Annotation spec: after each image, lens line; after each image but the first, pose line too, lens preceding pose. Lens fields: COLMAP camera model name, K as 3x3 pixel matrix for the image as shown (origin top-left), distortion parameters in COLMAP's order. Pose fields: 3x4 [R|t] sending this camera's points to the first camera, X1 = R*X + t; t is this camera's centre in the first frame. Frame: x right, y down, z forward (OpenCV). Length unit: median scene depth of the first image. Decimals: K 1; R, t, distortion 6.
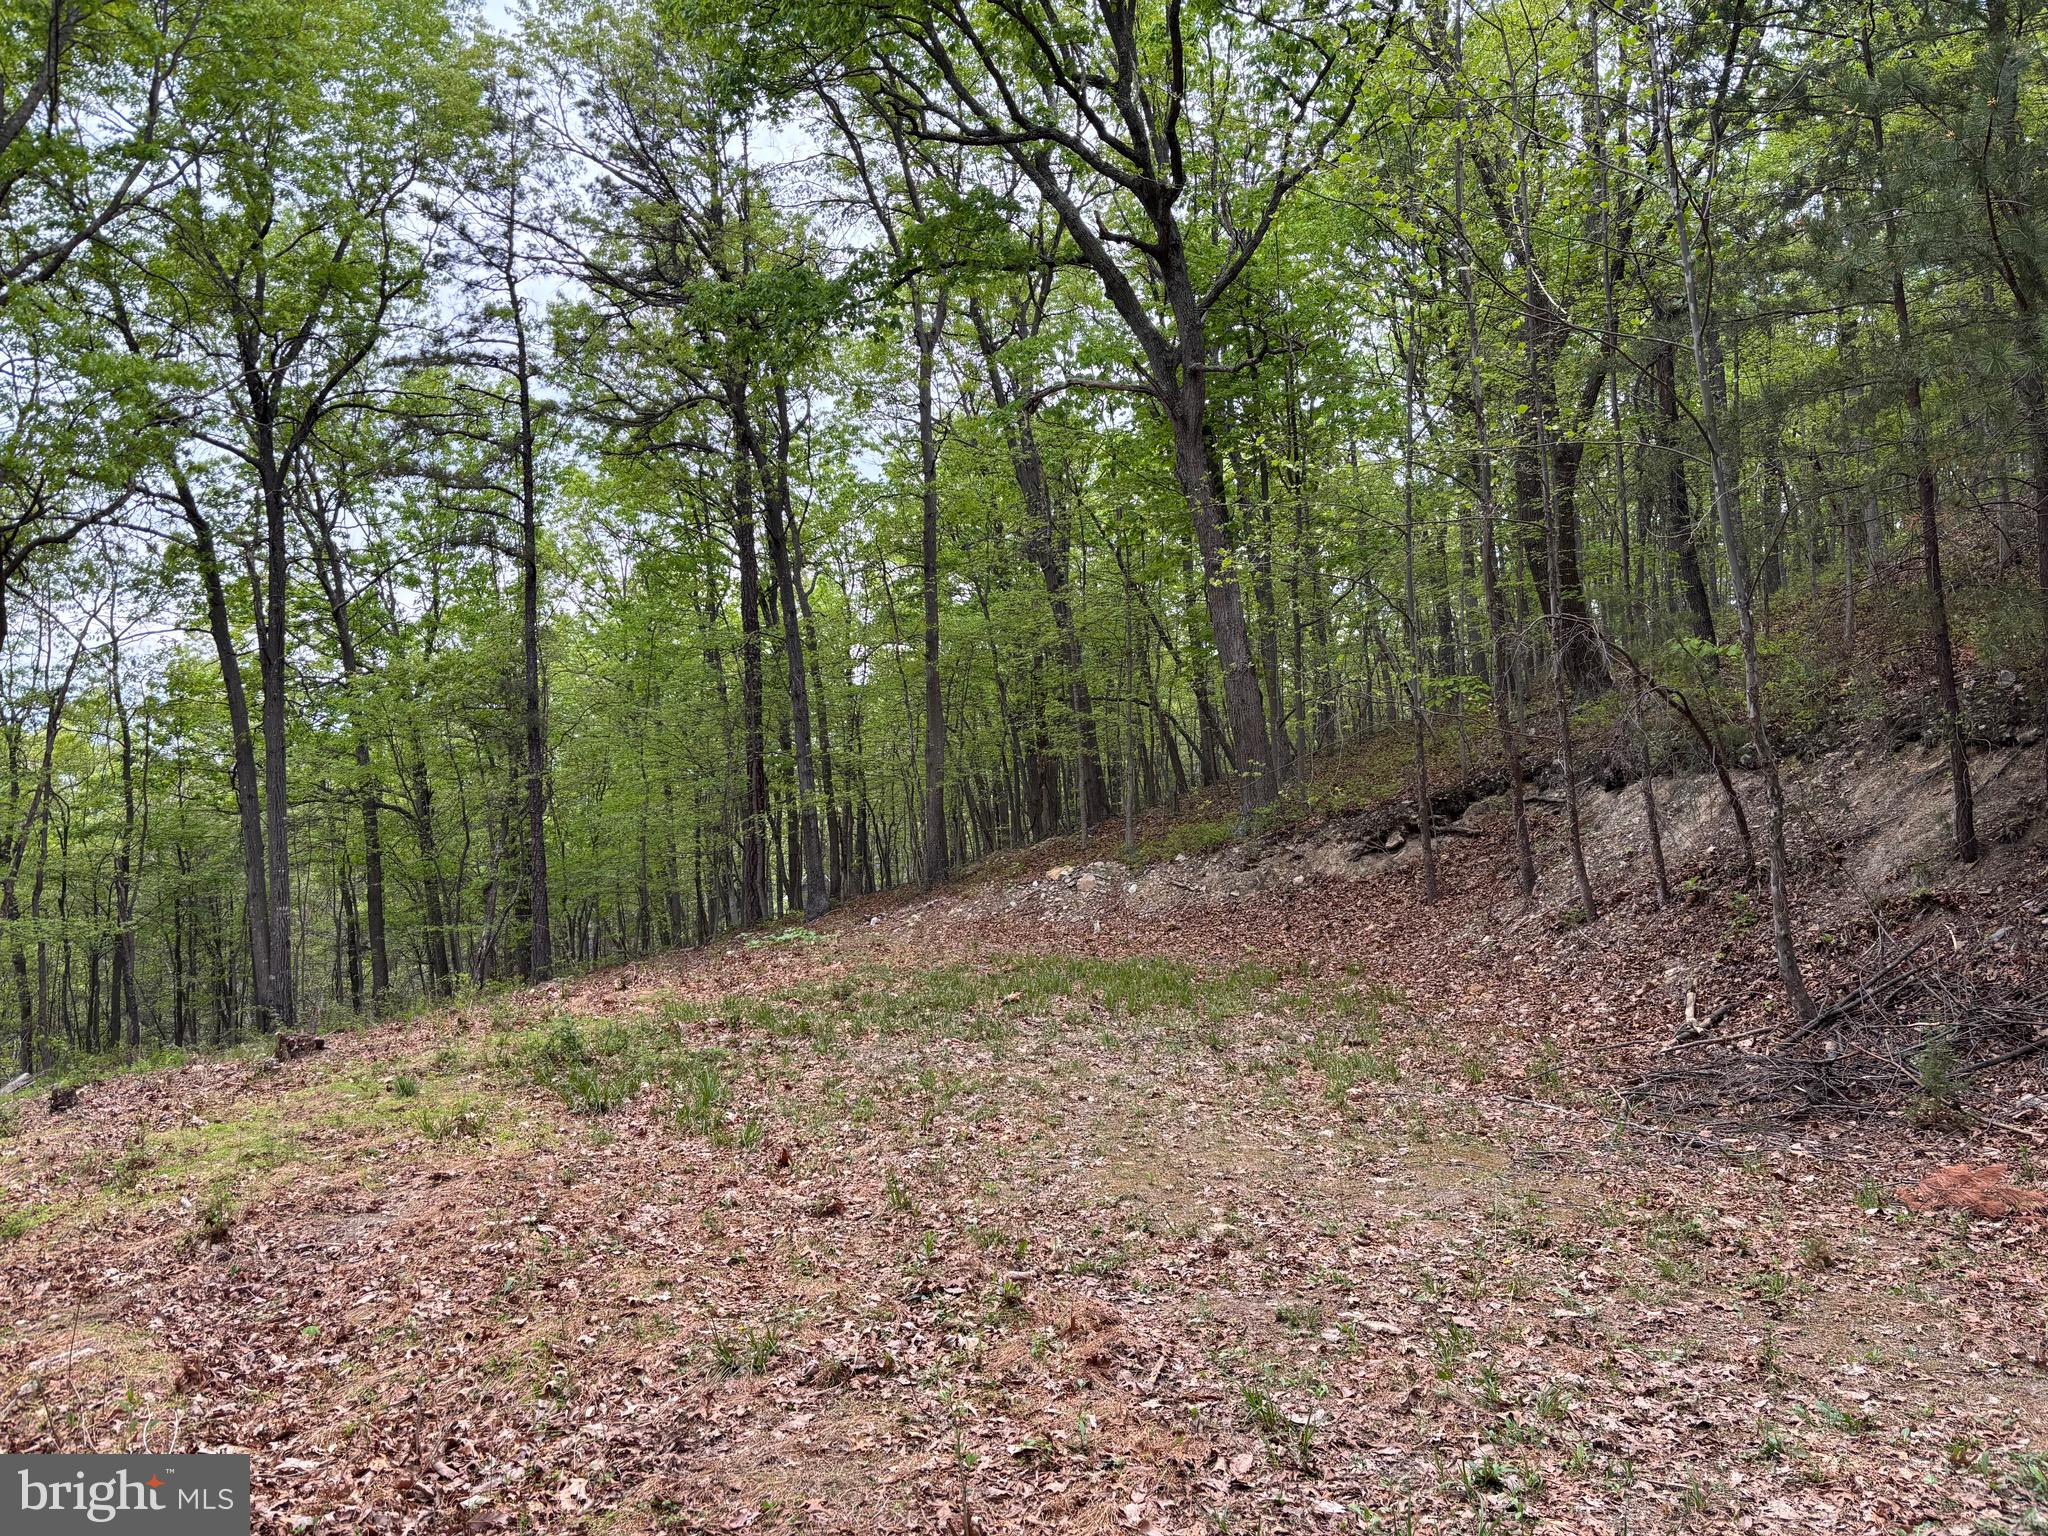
lens RADIAL K [[1546.5, 0, 1023.7], [0, 1546.5, 763.1], [0, 0, 1]] dist [0.045532, -0.051890]
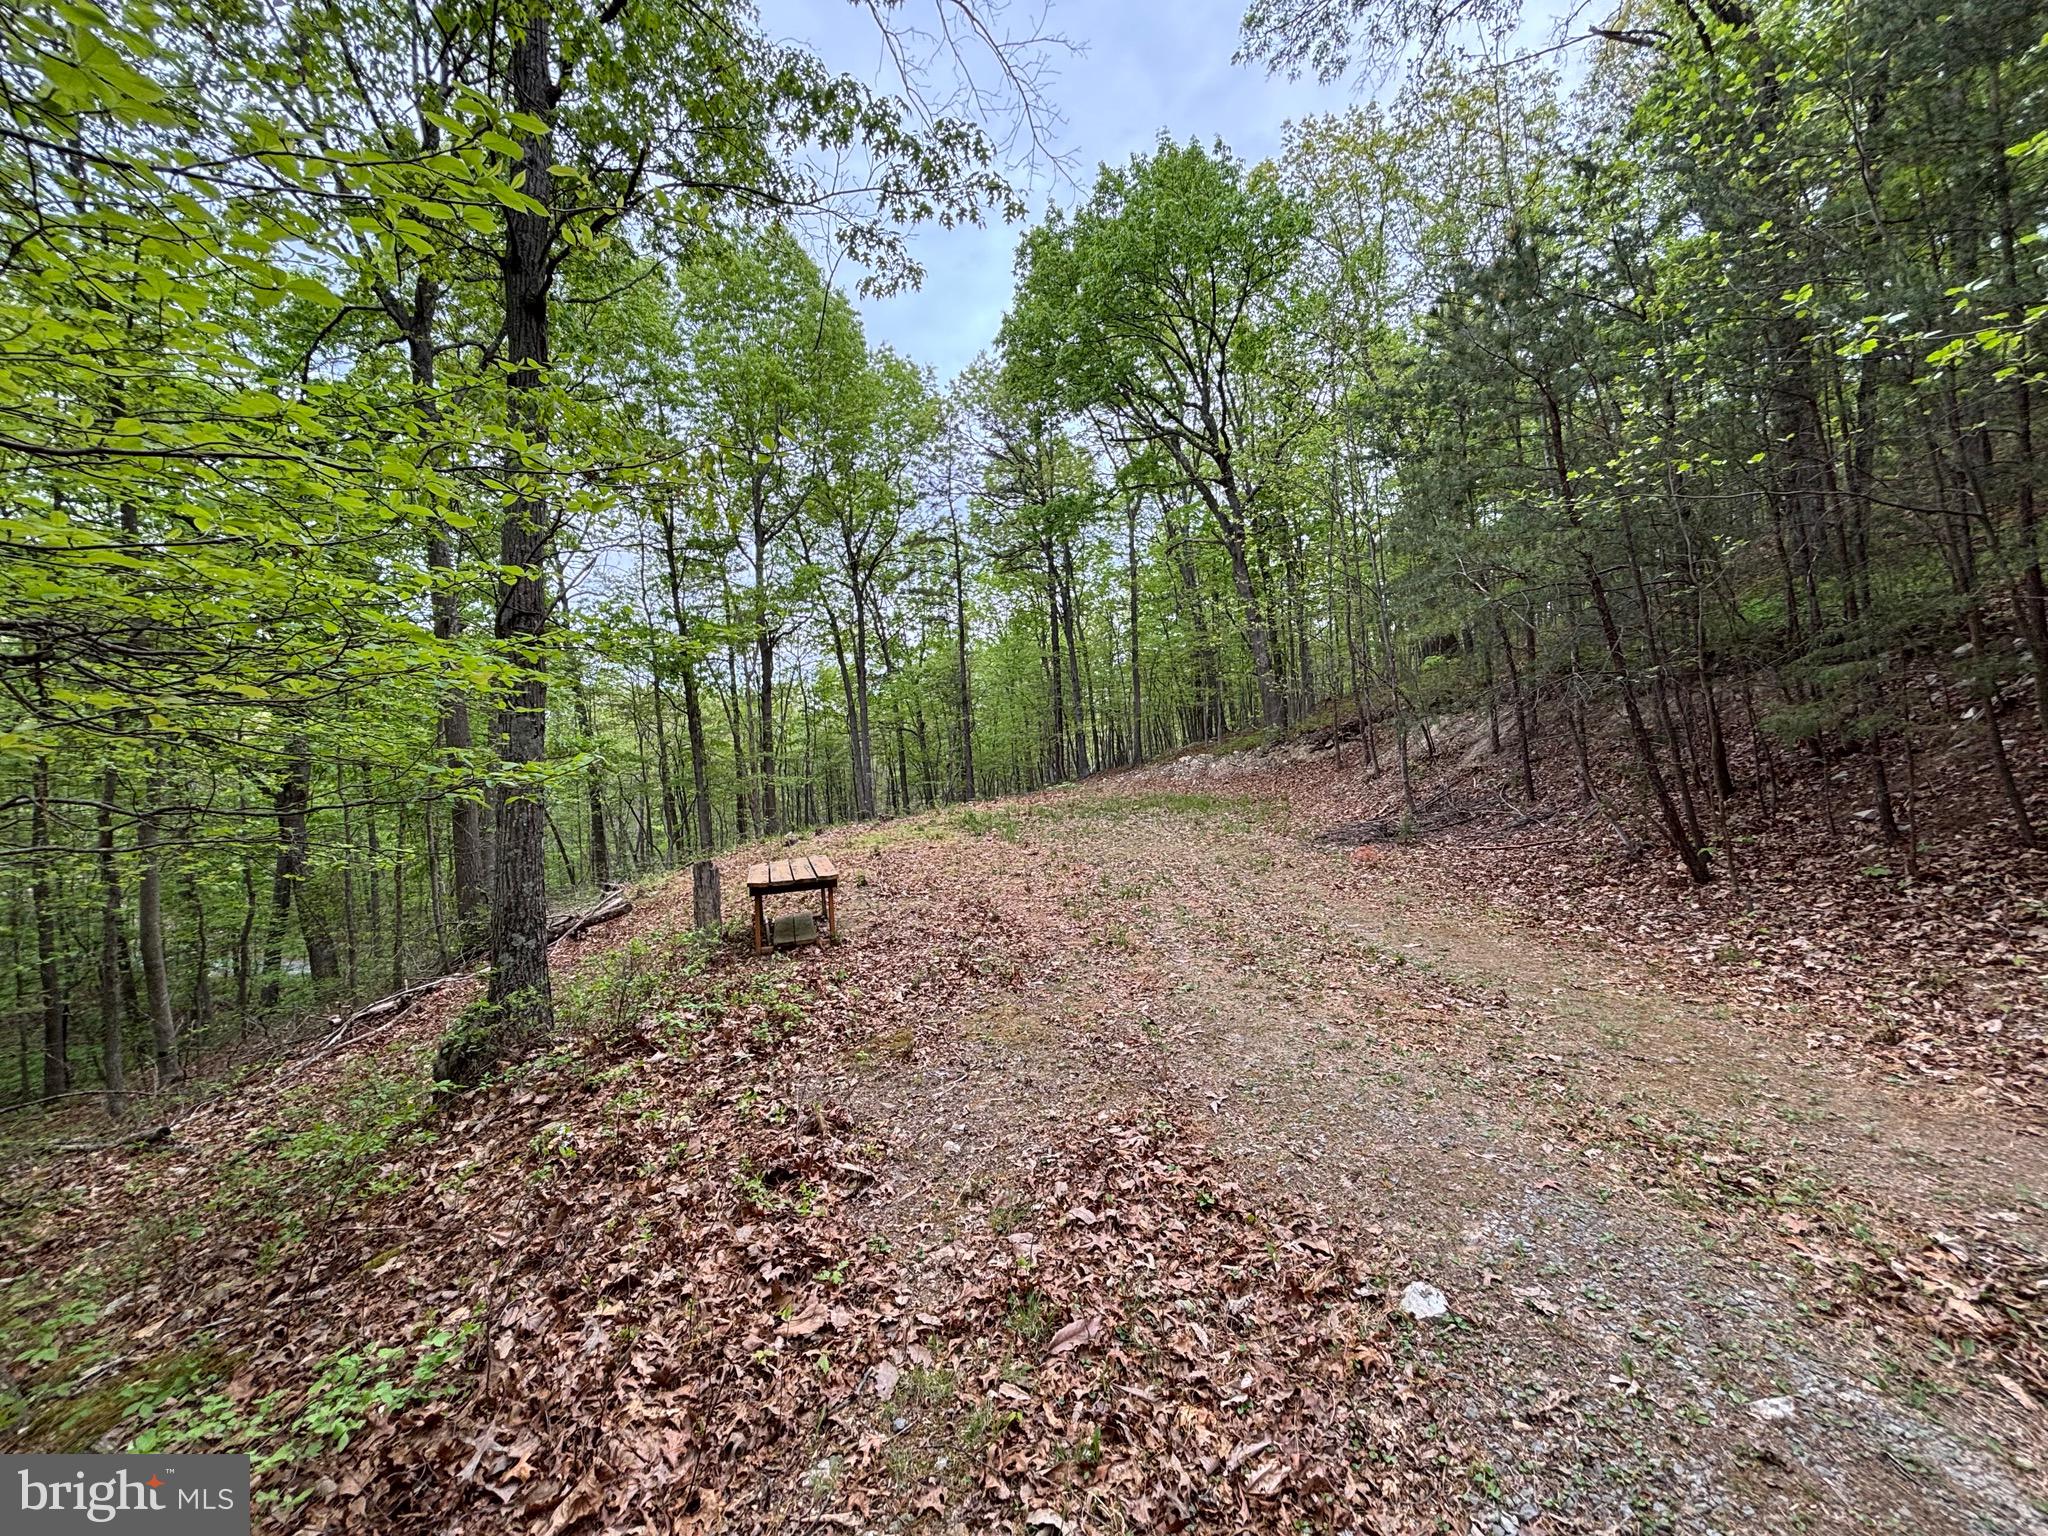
lens RADIAL K [[824.0, 0, 1021.9], [0, 824.0, 767.0], [0, 0, 1]] dist [-0.002072, 0.000425]
pose [[0.969859, -0.001064, -0.243666, 0.096550], [0.020852, 0.996685, 0.078643, -0.018997], [0.242775, -0.081354, 0.966665, -0.253729]]
